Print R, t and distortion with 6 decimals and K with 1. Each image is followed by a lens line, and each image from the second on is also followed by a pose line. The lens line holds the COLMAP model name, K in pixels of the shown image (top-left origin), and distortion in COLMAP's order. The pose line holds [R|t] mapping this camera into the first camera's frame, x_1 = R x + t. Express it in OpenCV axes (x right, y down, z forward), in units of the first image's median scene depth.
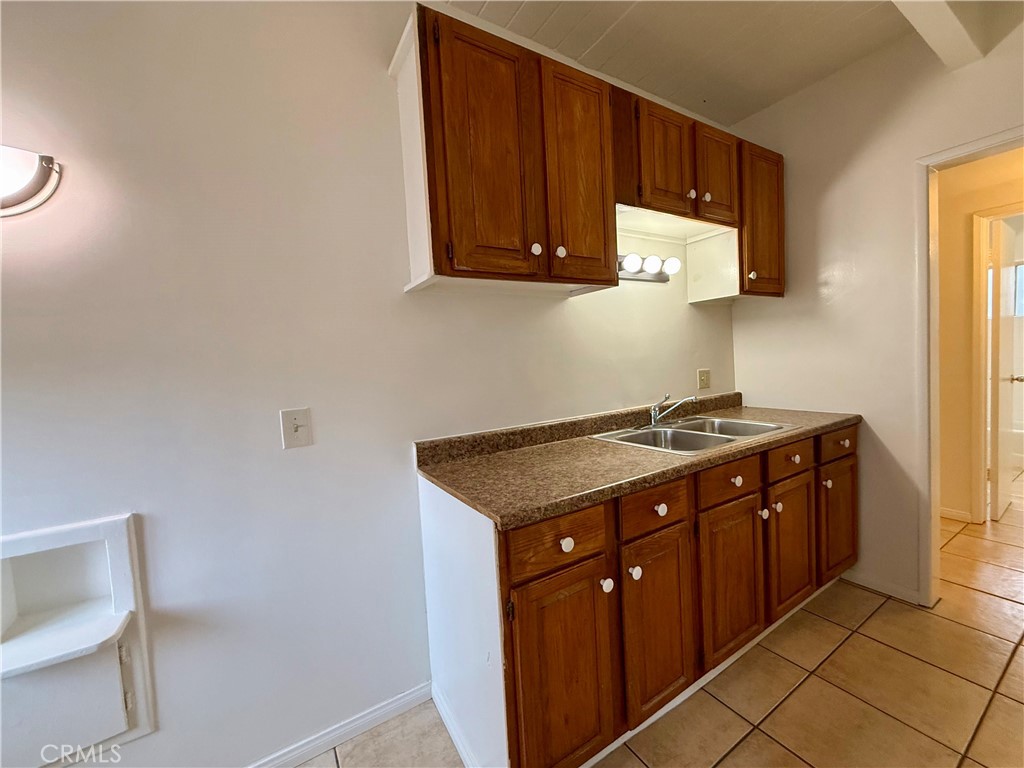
lens RADIAL K [[409.9, 0, 512.0], [0, 409.9, 384.0], [0, 0, 1]] dist [0.002150, 0.000113]
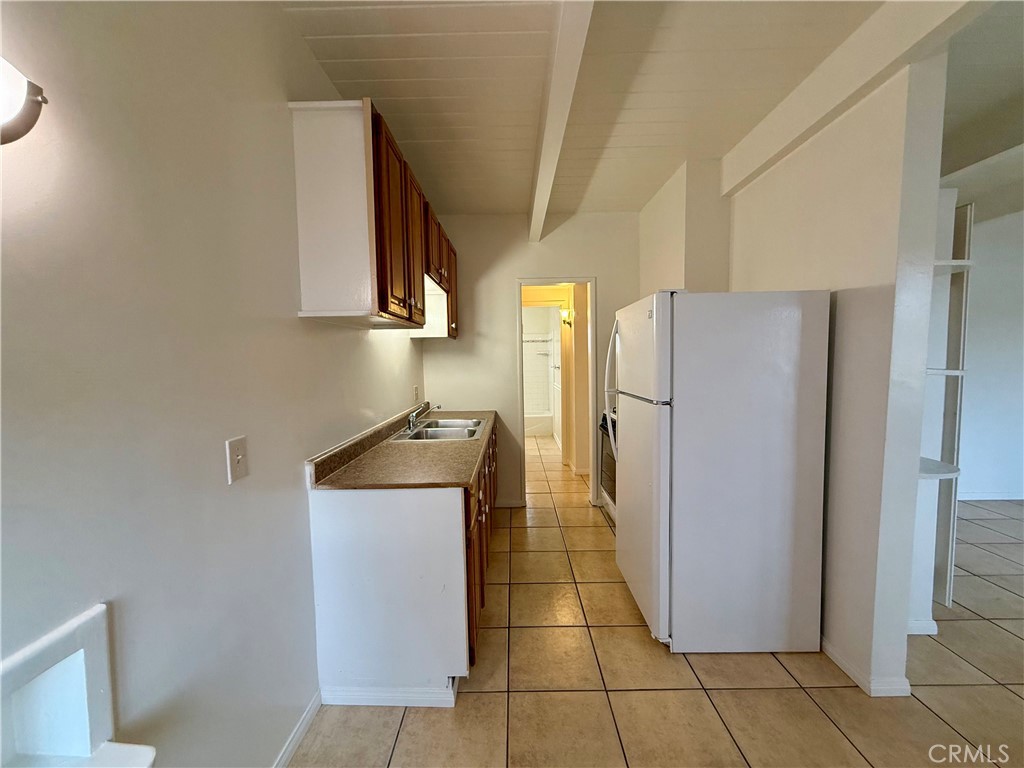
lens RADIAL K [[409.2, 0, 509.1], [0, 409.2, 383.2], [0, 0, 1]] dist [0.002246, 0.000189]
pose [[0.532659, -0.008266, 0.846289, -0.791127], [0.038333, 0.999162, -0.014368, -0.019163], [-0.845461, 0.040094, 0.532530, 0.005738]]
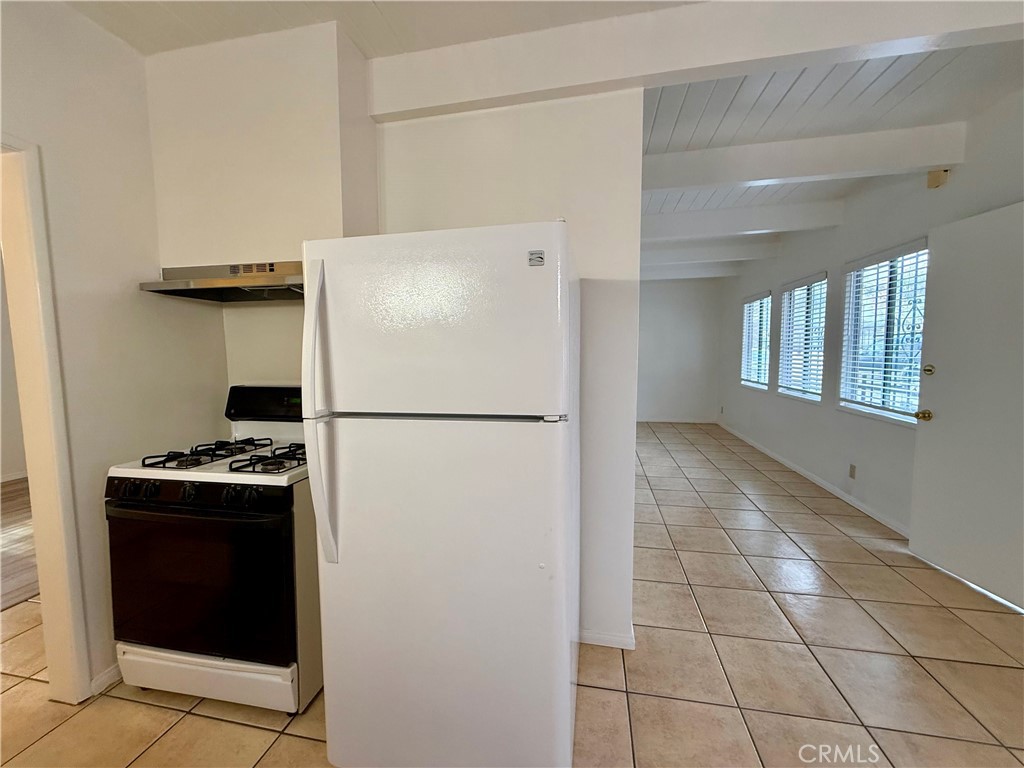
lens RADIAL K [[409.9, 0, 512.0], [0, 409.9, 384.0], [0, 0, 1]] dist [0.002150, 0.000113]
pose [[-0.727001, 0.007836, 0.686592, -0.002858], [0.091576, 0.992108, 0.085644, -0.080529], [-0.680503, 0.125139, -0.721981, 0.774392]]
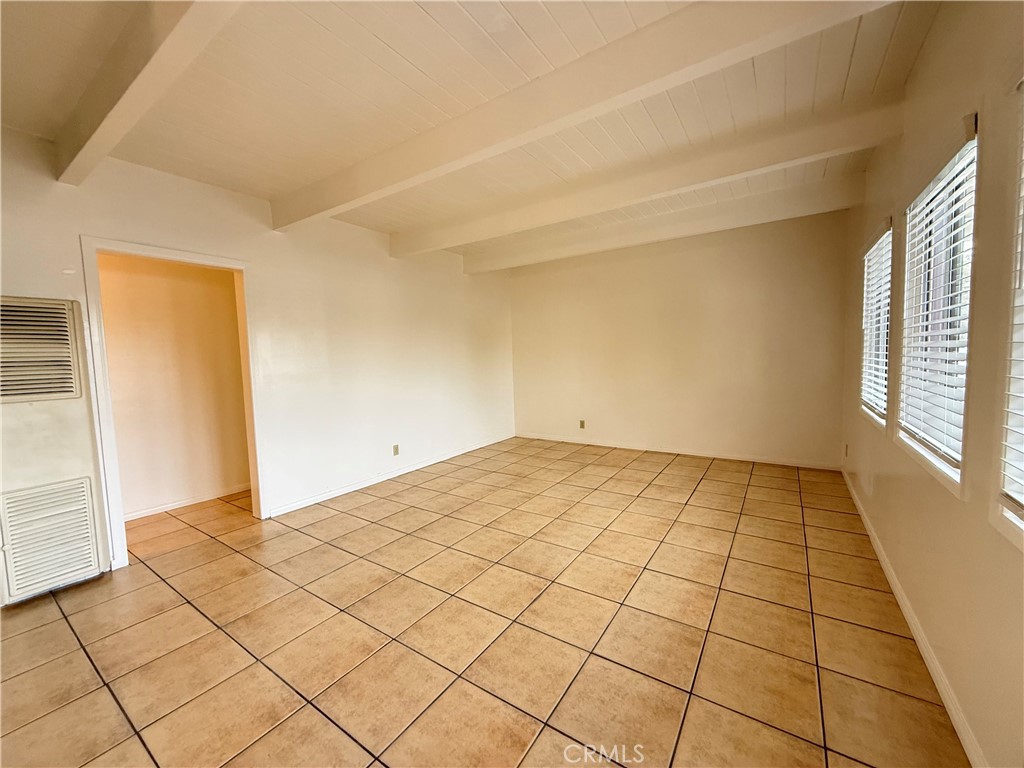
lens RADIAL K [[397.9, 0, 512.1], [0, 397.9, 386.9], [0, 0, 1]] dist [-0.015823, 0.000047]
pose [[-0.399281, -0.006630, 0.916805, -0.027120], [0.101778, 0.993473, 0.051510, 0.049356], [-0.911162, 0.113878, -0.396000, -1.042918]]
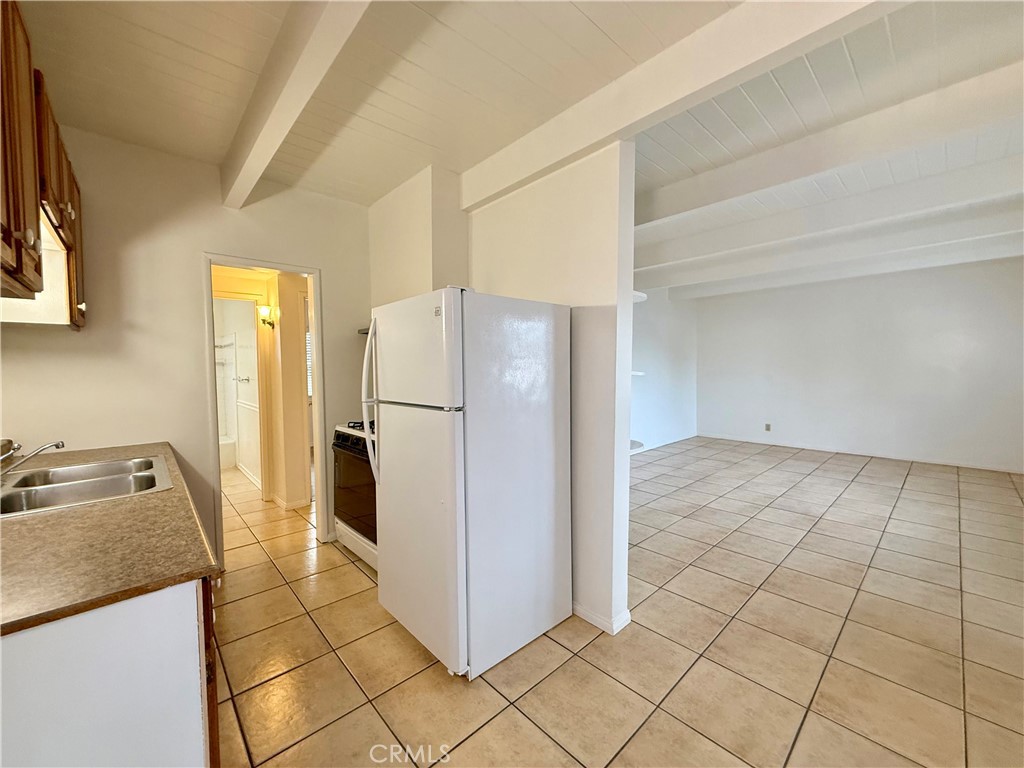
lens RADIAL K [[409.2, 0, 509.1], [0, 409.2, 383.2], [0, 0, 1]] dist [0.002246, 0.000189]
pose [[-0.184042, 0.017678, 0.982759, -0.646971], [0.078794, 0.996886, -0.003176, -0.015409], [-0.979755, 0.076851, -0.184862, 0.304561]]
